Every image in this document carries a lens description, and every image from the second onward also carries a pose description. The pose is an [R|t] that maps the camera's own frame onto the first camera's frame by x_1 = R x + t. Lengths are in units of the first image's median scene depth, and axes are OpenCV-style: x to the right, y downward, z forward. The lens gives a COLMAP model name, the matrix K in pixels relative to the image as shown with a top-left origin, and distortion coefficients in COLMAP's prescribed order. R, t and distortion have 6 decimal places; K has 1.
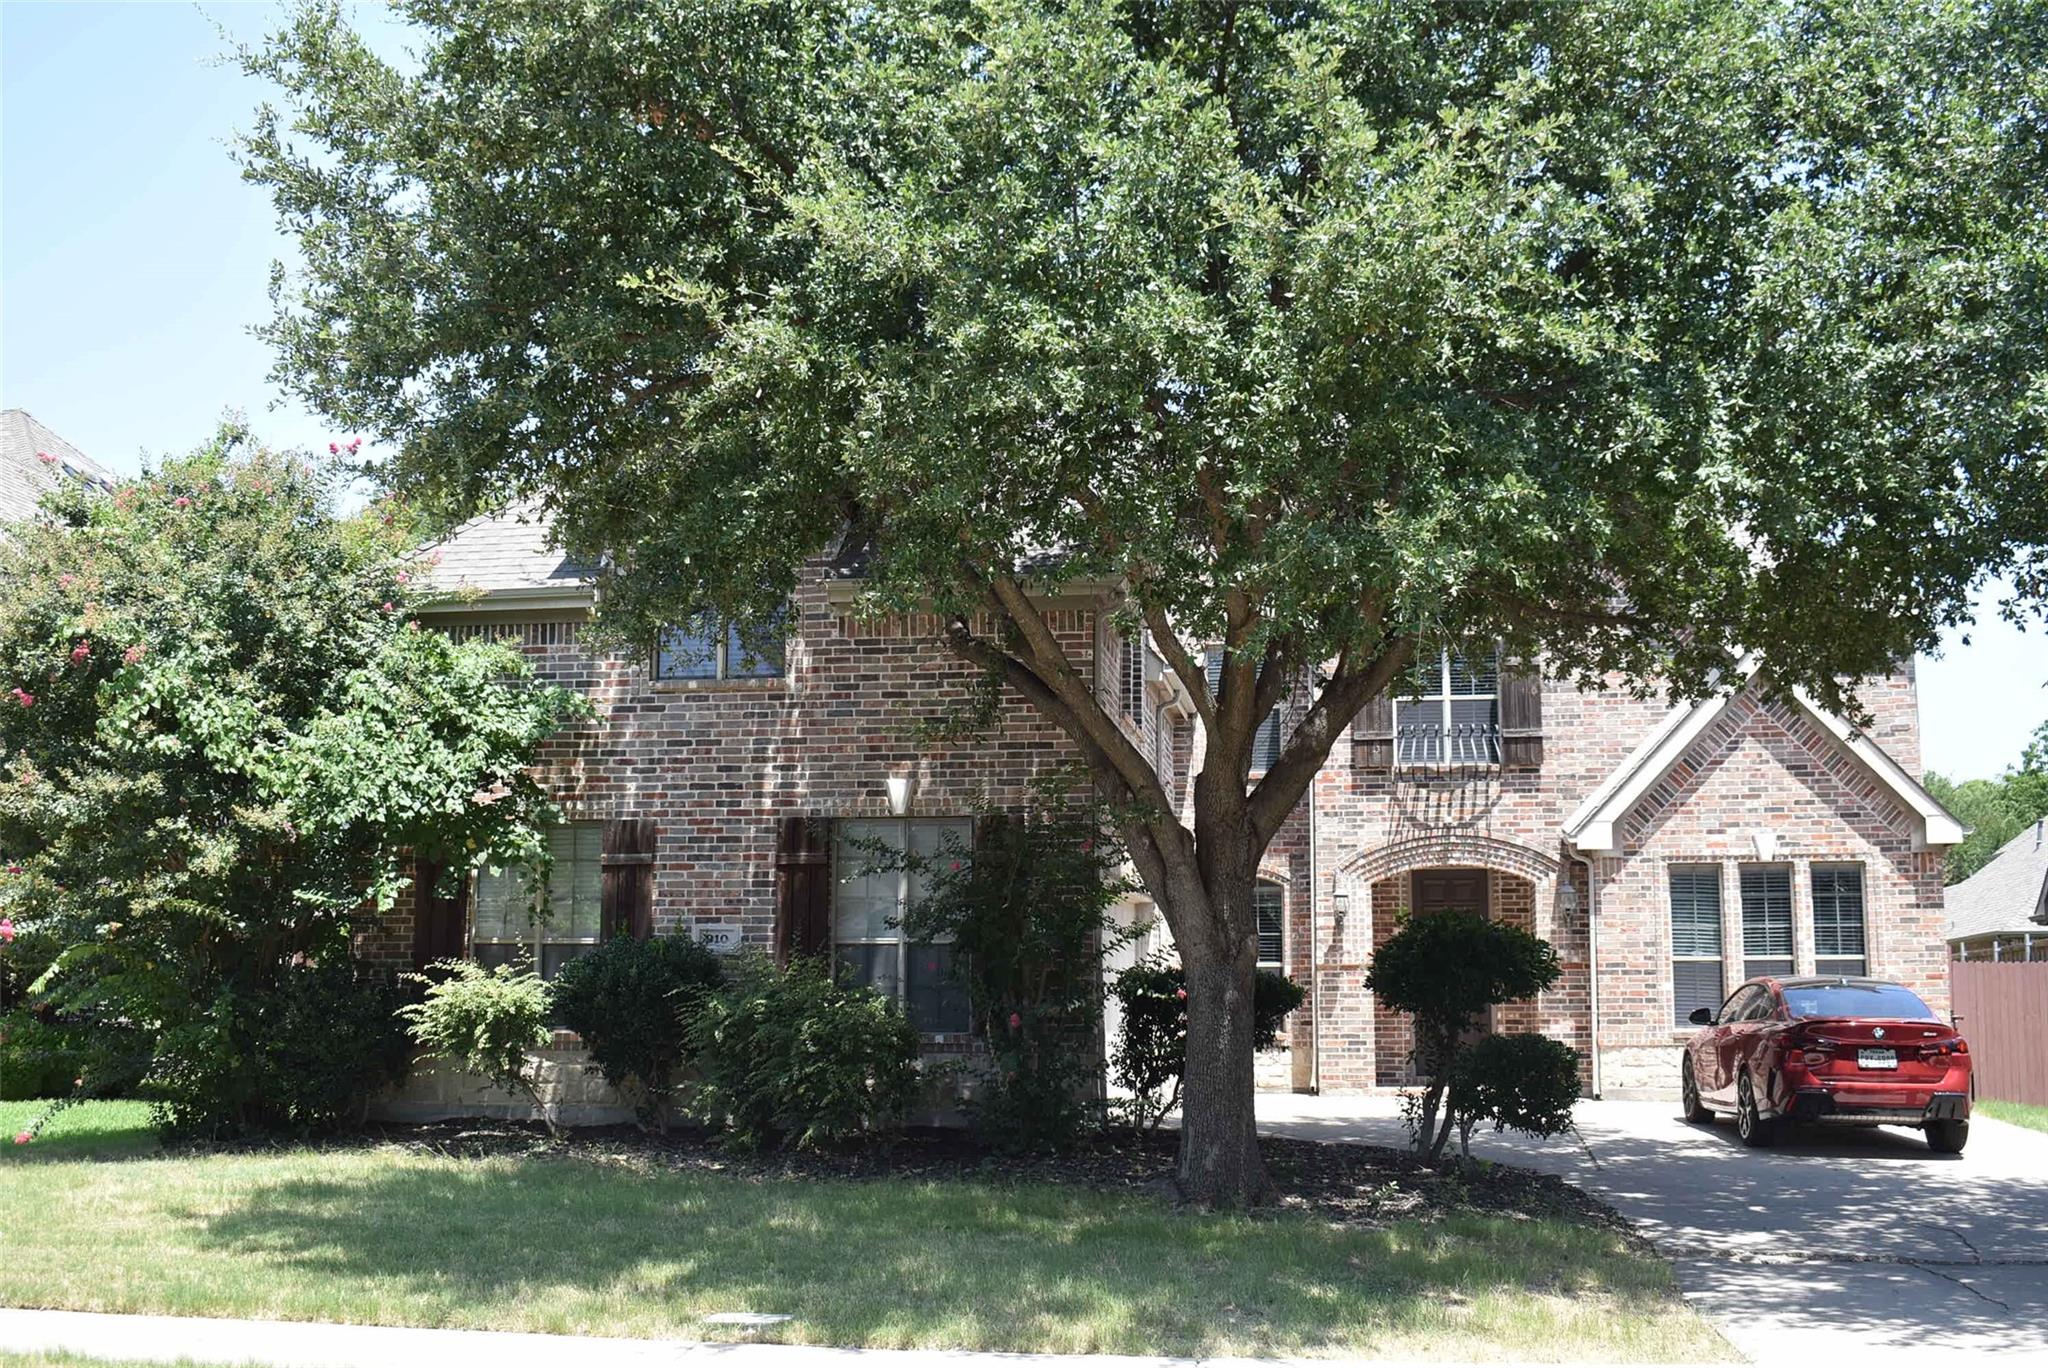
lens RADIAL K [[2345.5, 0, 1026.1], [0, 2345.5, 684.3], [0, 0, 1]] dist [-0.047715, 0.000000]
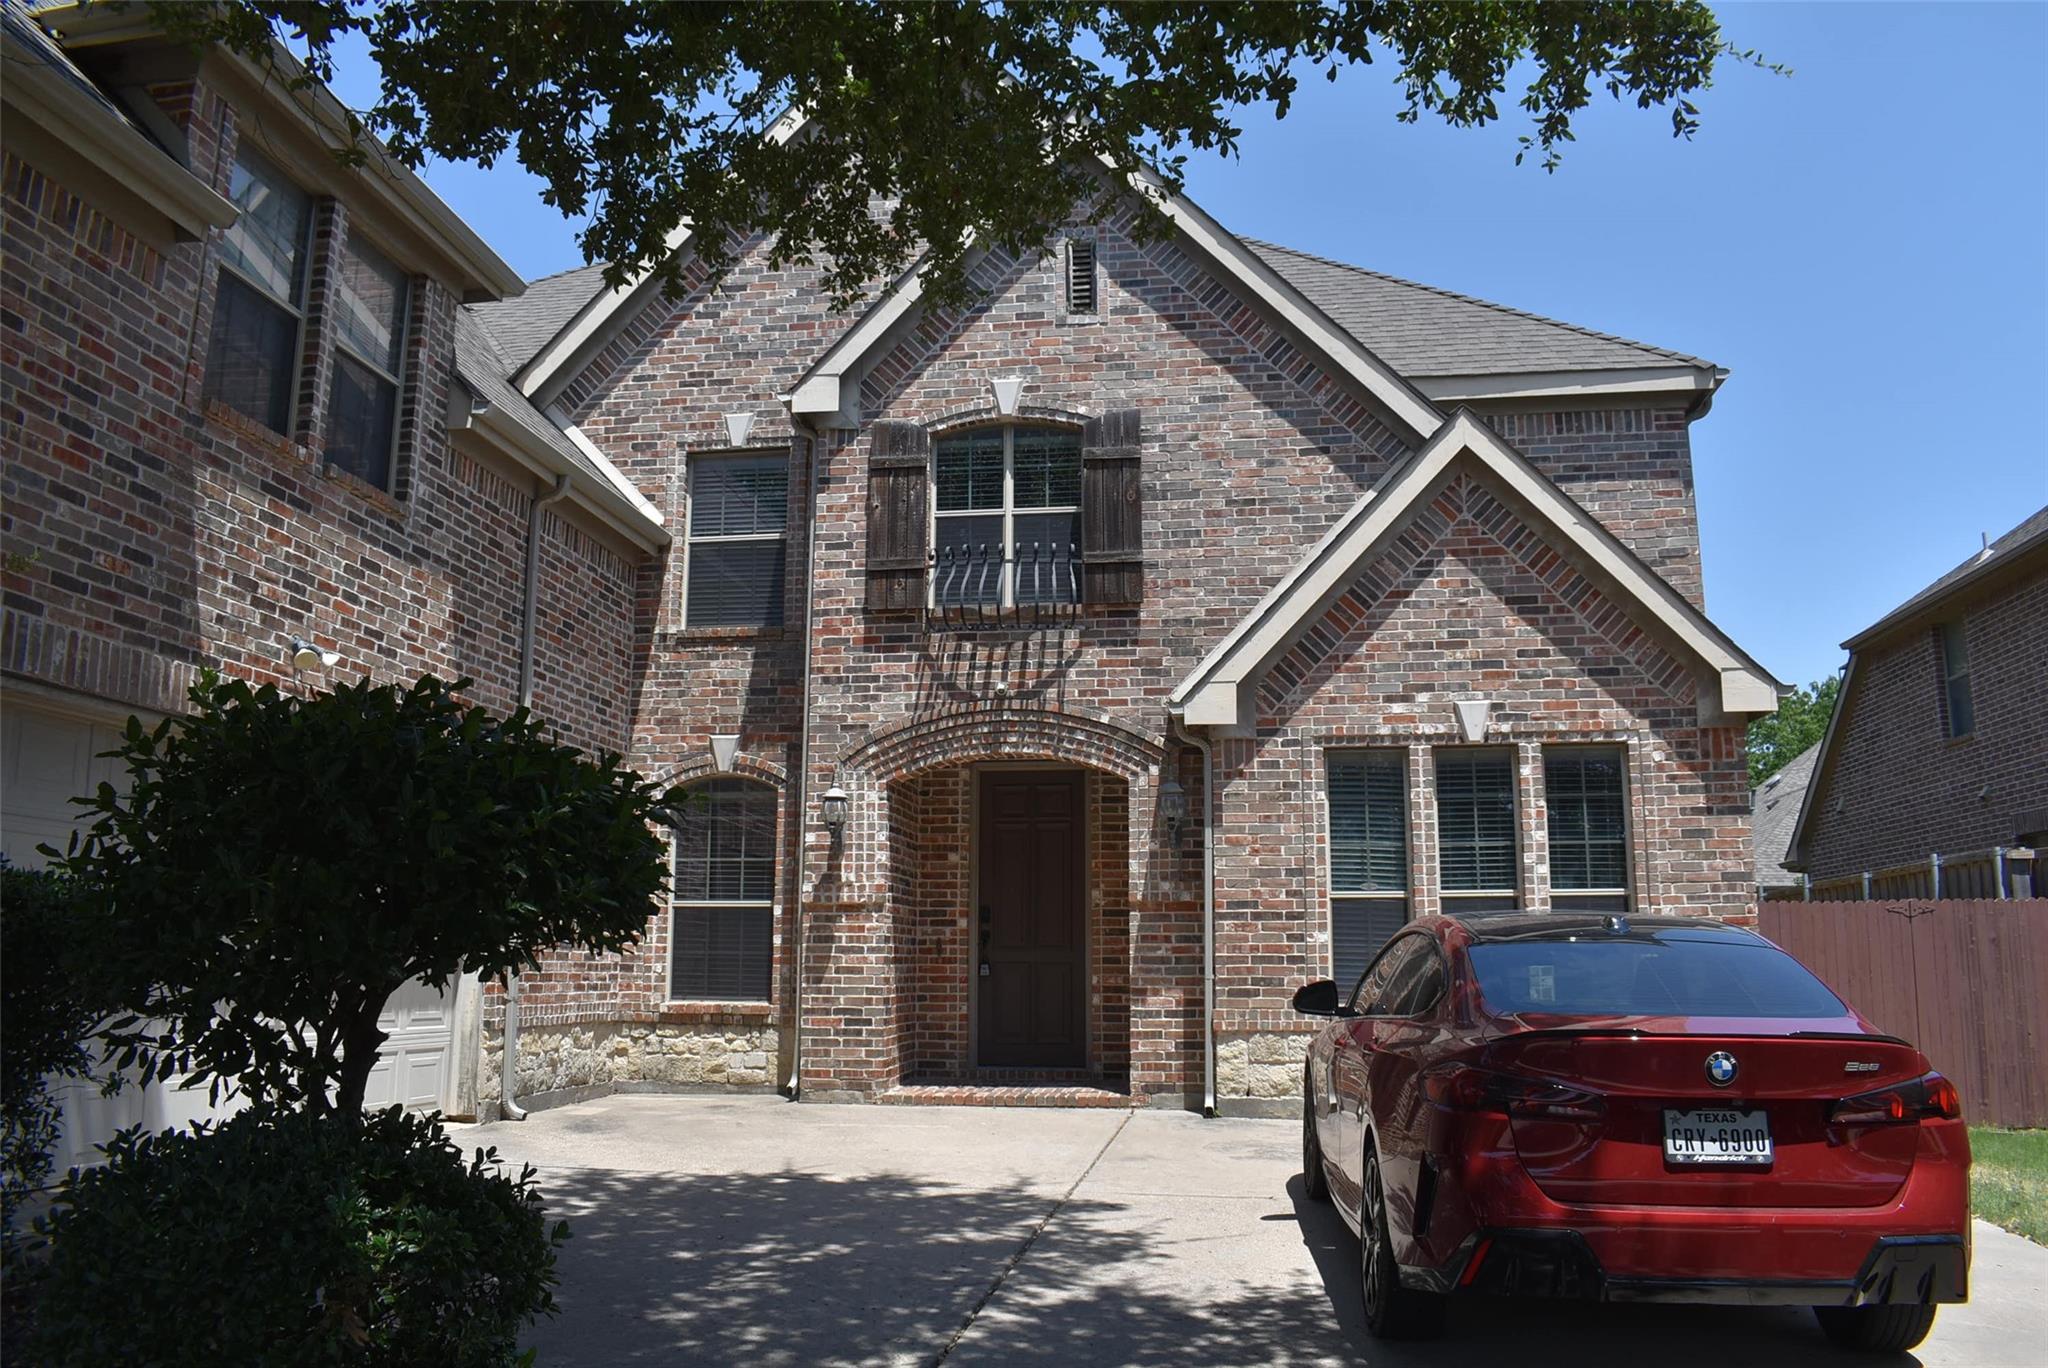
lens RADIAL K [[1602.4, 0, 1020.0], [0, 1602.4, 687.2], [0, 0, 1]] dist [-0.091339, 0.014669]
pose [[0.999993, 0.003111, 0.001849, 0.188939], [-0.003059, 0.999617, -0.027494, 0.072172], [-0.001934, 0.027488, 0.999620, 0.555825]]
